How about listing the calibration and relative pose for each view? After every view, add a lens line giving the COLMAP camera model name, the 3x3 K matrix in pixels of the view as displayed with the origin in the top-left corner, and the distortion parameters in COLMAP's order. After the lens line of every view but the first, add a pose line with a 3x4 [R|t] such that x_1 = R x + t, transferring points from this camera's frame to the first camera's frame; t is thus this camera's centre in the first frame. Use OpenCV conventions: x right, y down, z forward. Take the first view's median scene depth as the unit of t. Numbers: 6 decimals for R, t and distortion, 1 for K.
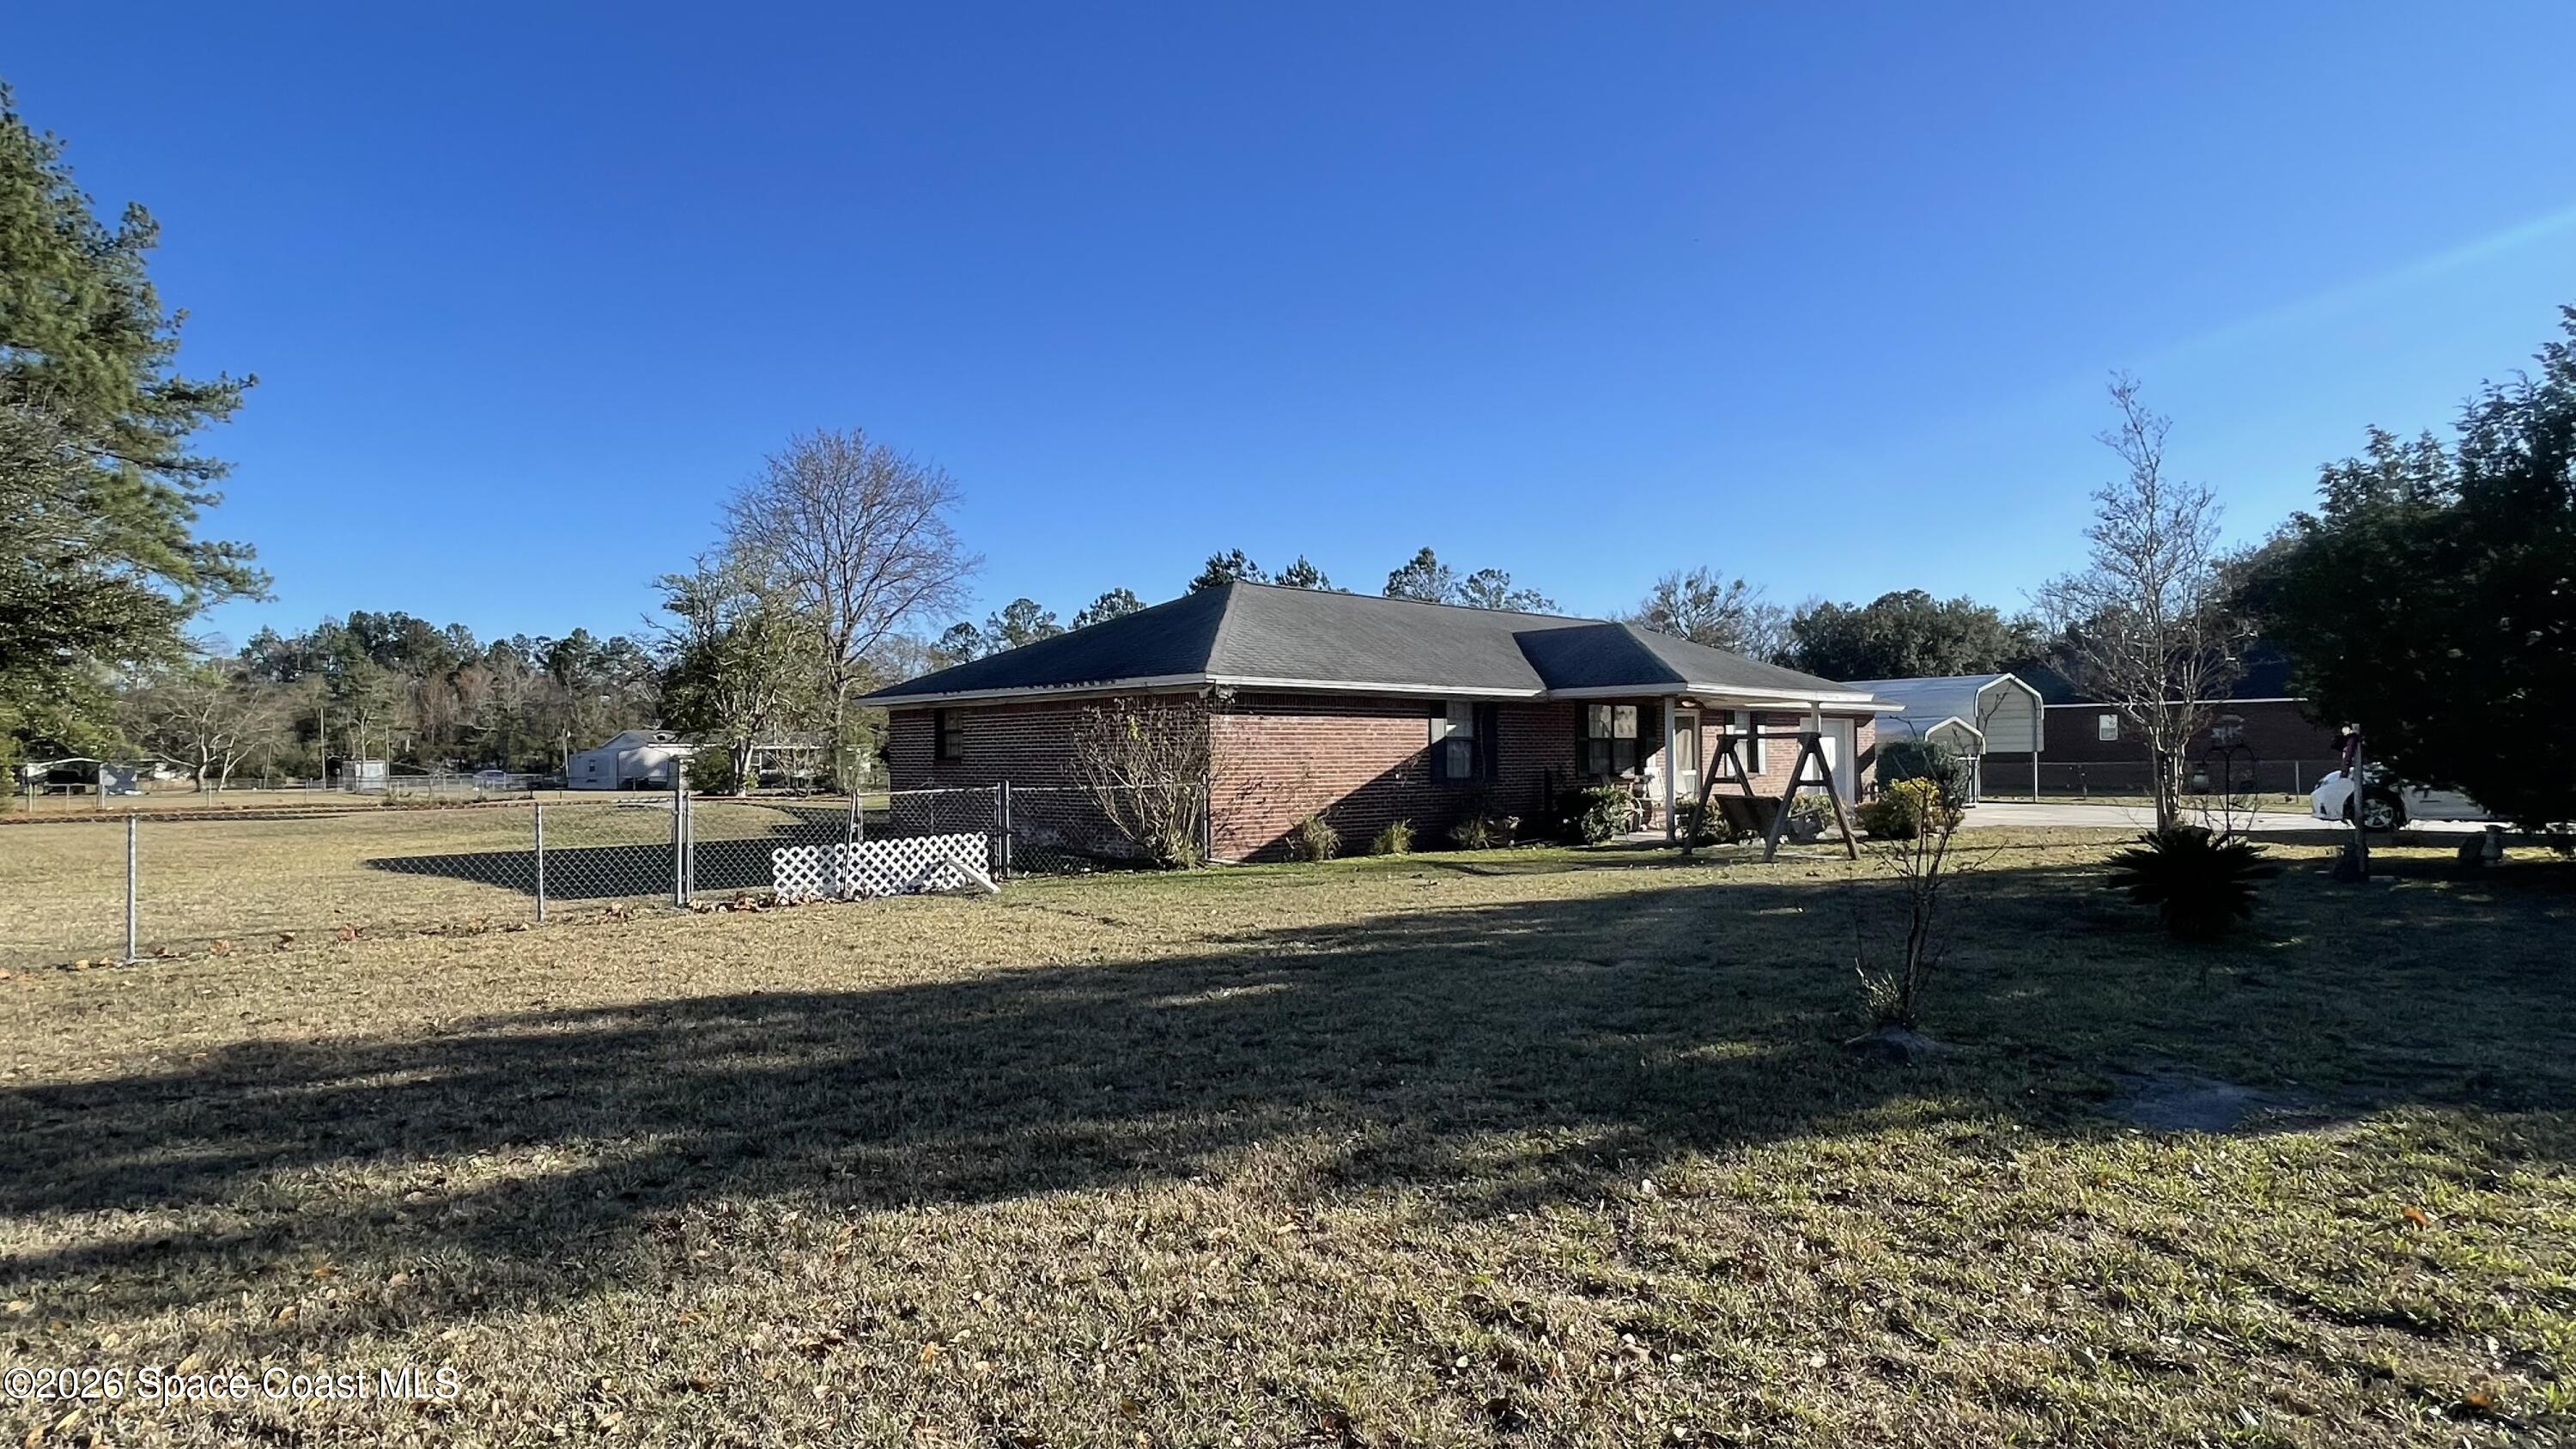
lens RADIAL K [[1384.2, 0, 1297.4], [0, 1384.2, 736.4], [0, 0, 1]] dist [-0.032010, -0.002693]
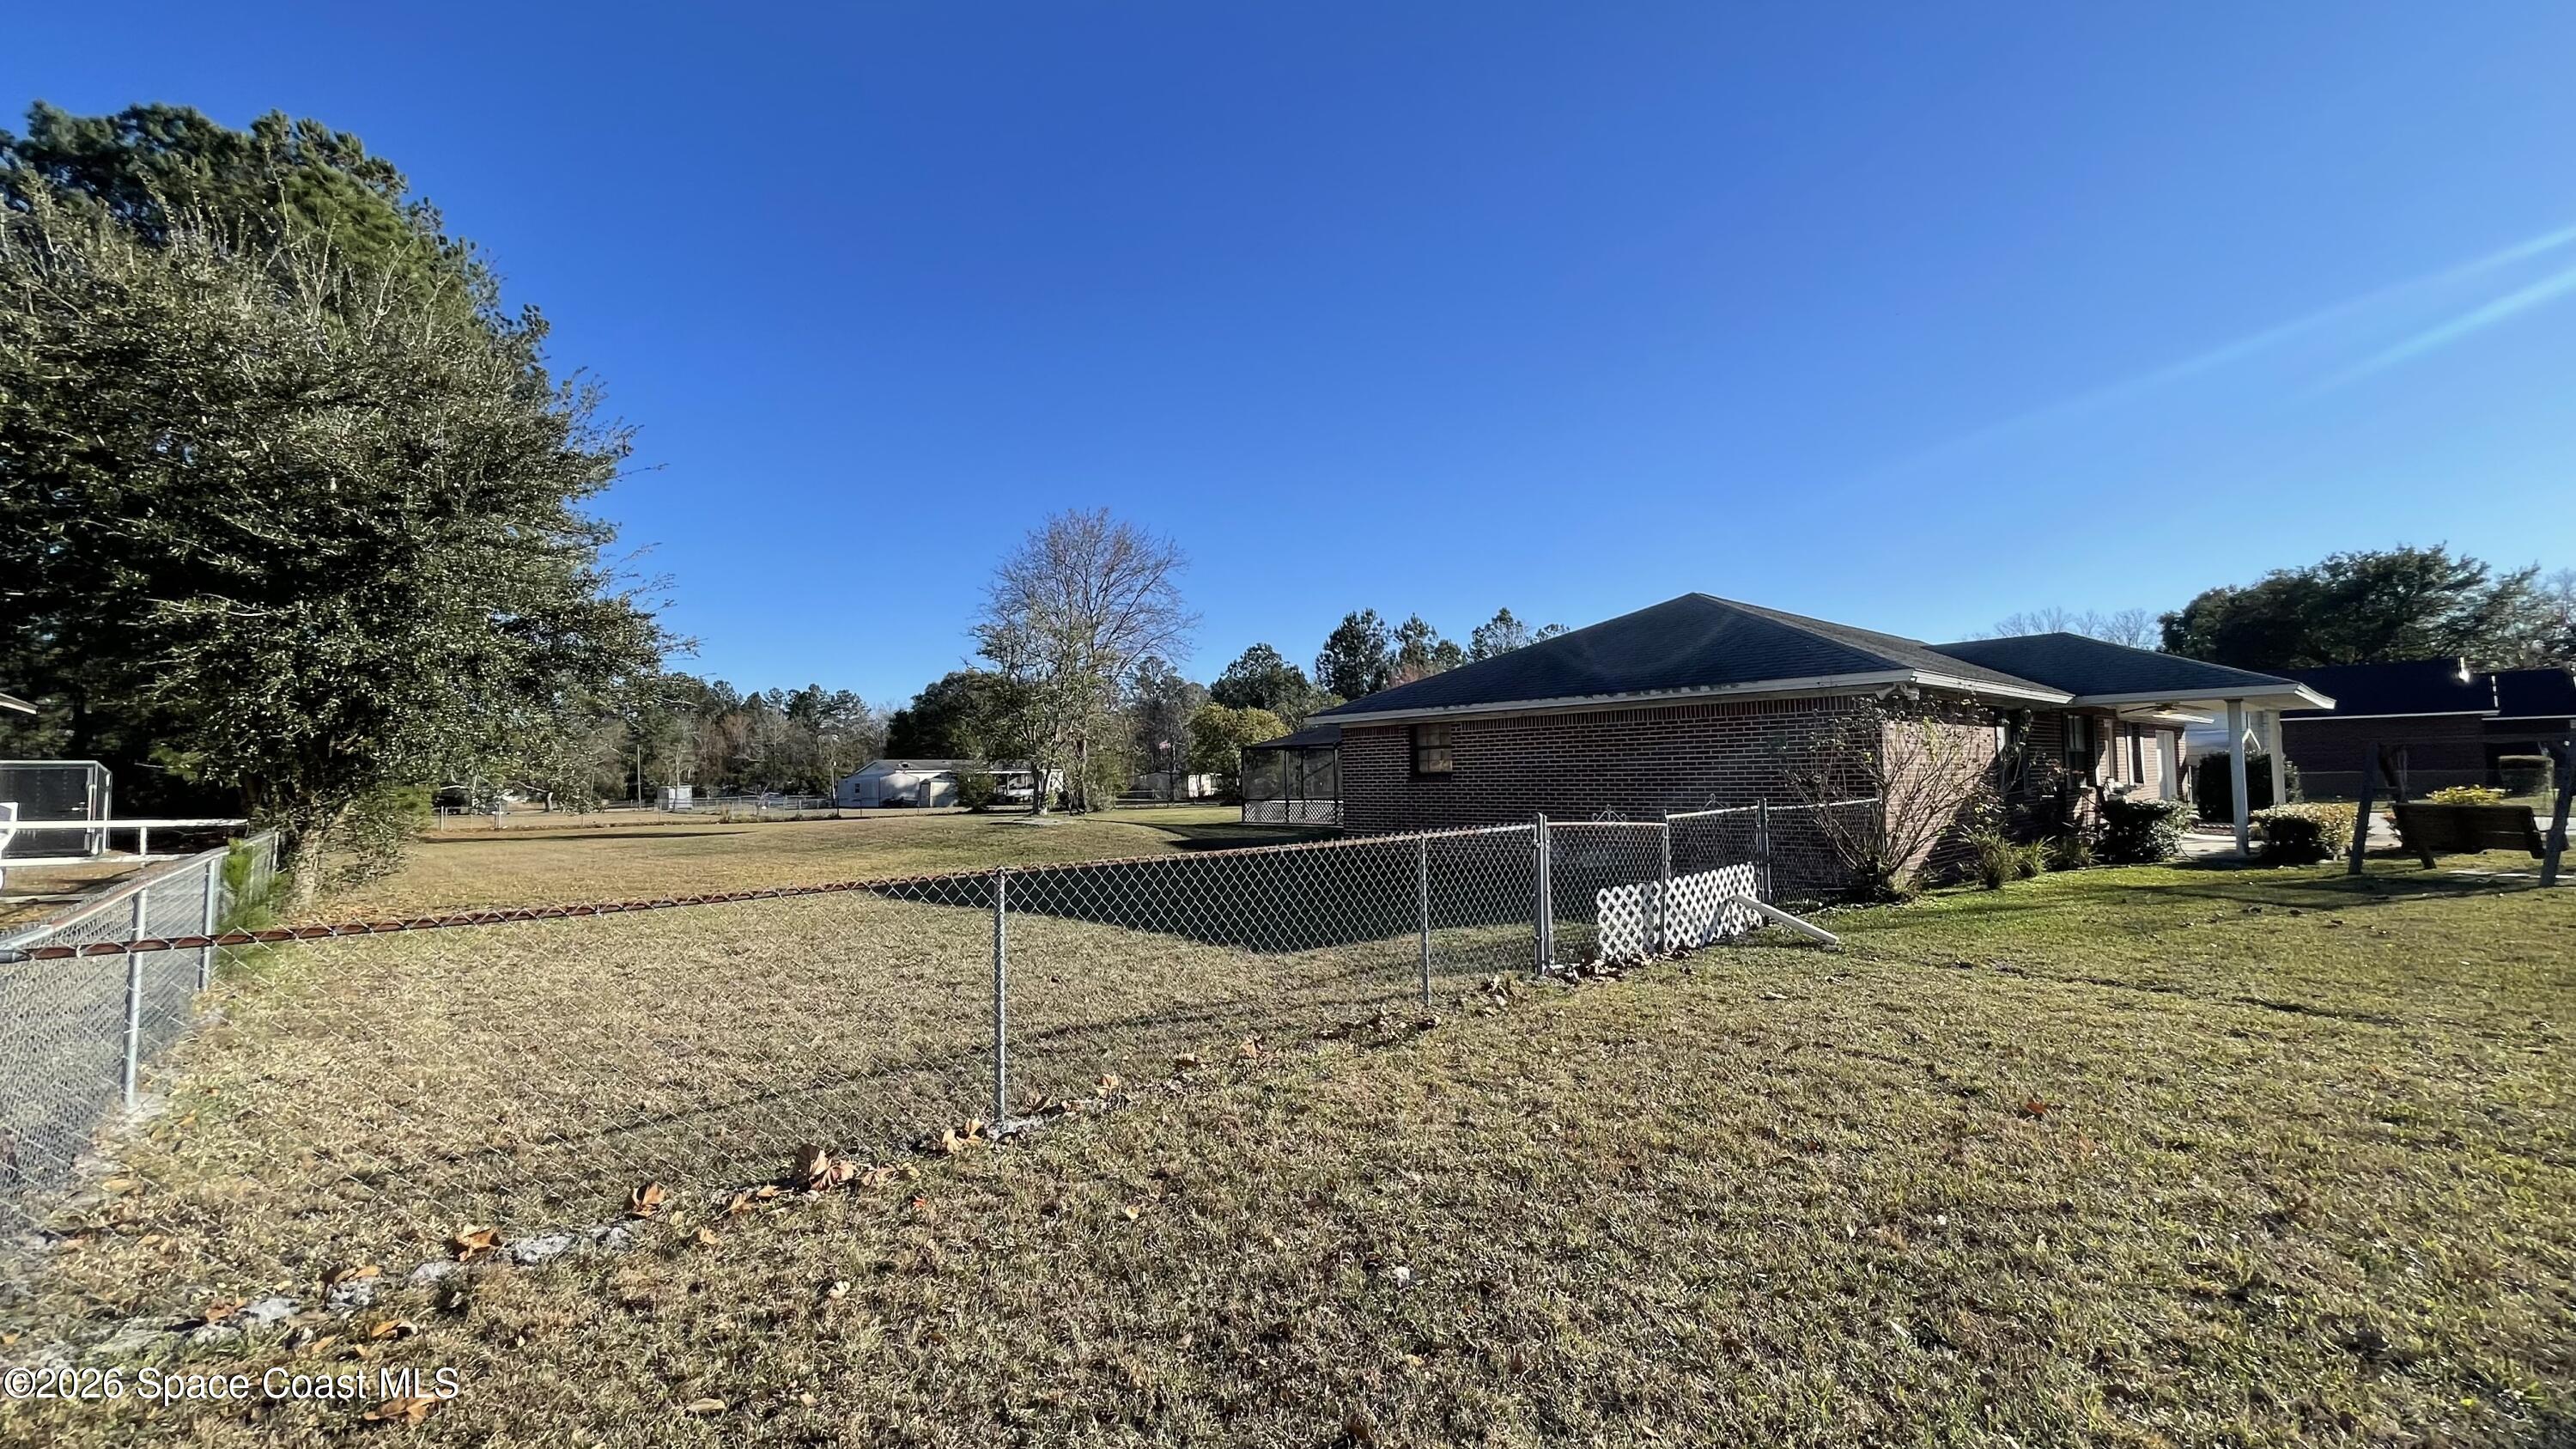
lens RADIAL K [[1050.9, 0, 1288.1], [0, 1050.9, 723.8], [0, 0, 1]] dist [-0.003110, 0.000955]
pose [[0.998855, -0.011439, -0.046462, -0.113559], [0.009761, 0.999297, -0.036193, 0.001986], [0.046844, 0.035698, 0.998264, 0.088704]]
